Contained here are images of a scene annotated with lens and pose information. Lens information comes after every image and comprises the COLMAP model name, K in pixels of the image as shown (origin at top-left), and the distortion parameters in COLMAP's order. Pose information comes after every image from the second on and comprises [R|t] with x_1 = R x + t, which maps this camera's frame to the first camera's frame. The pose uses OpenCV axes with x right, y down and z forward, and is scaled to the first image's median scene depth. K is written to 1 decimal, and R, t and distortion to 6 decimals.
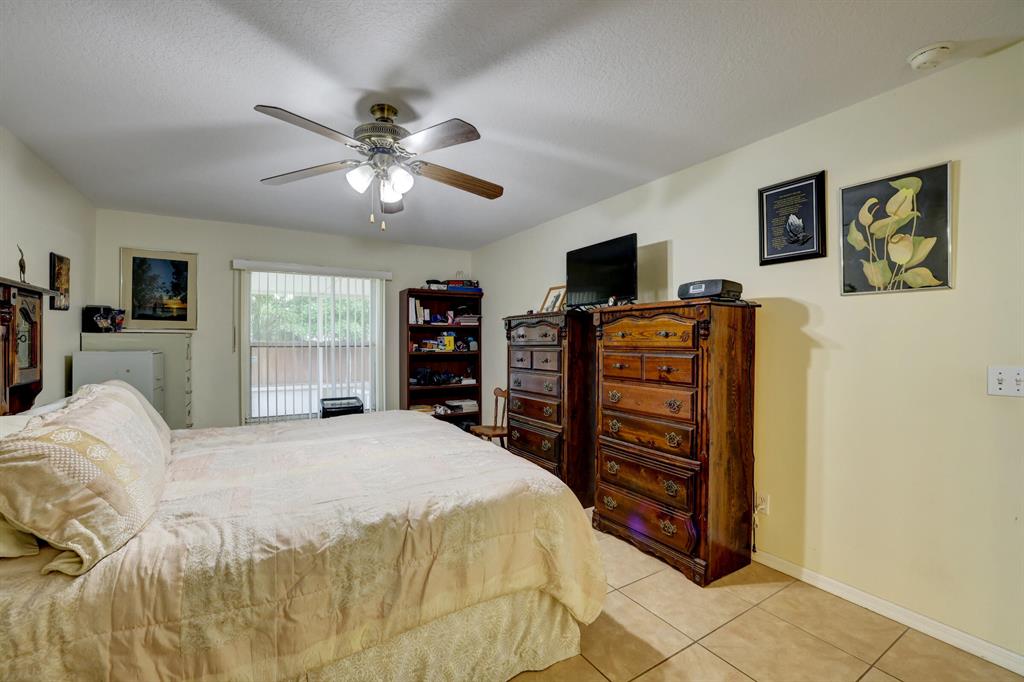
lens RADIAL K [[440.4, 0, 517.3], [0, 440.4, 339.2], [0, 0, 1]] dist [-0.025198, 0.000320]
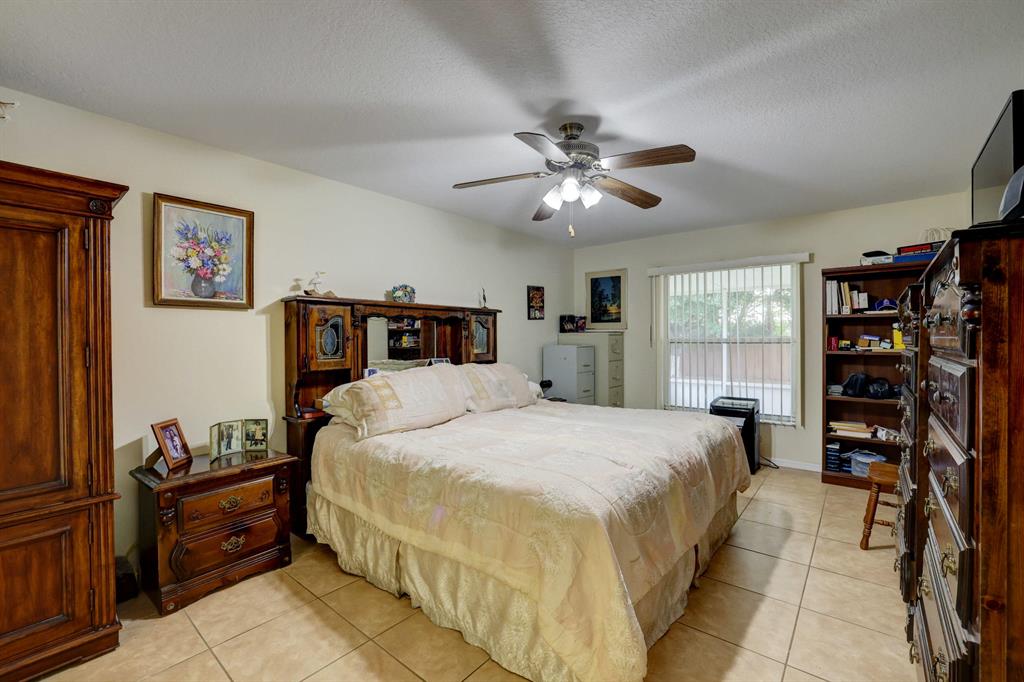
lens RADIAL K [[440.4, 0, 509.3], [0, 440.4, 343.7], [0, 0, 1]] dist [-0.025198, 0.000320]
pose [[0.306905, 0.011699, -0.951668, 0.387151], [0.009175, 0.999842, 0.015250, -0.000837], [0.951696, -0.013412, 0.306750, 0.279720]]
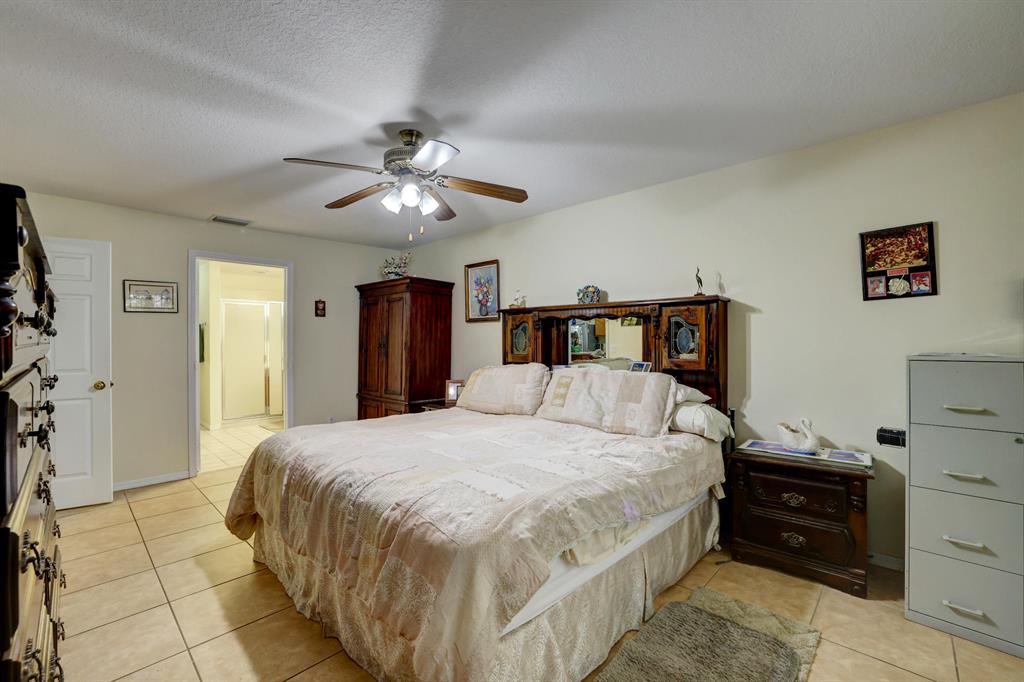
lens RADIAL K [[440.4, 0, 506.0], [0, 440.4, 339.8], [0, 0, 1]] dist [-0.025198, 0.000320]
pose [[-0.972079, 0.000256, -0.234655, -0.153949], [0.002082, 0.999969, -0.007535, 0.008759], [0.234646, -0.007813, -0.972050, 1.191948]]
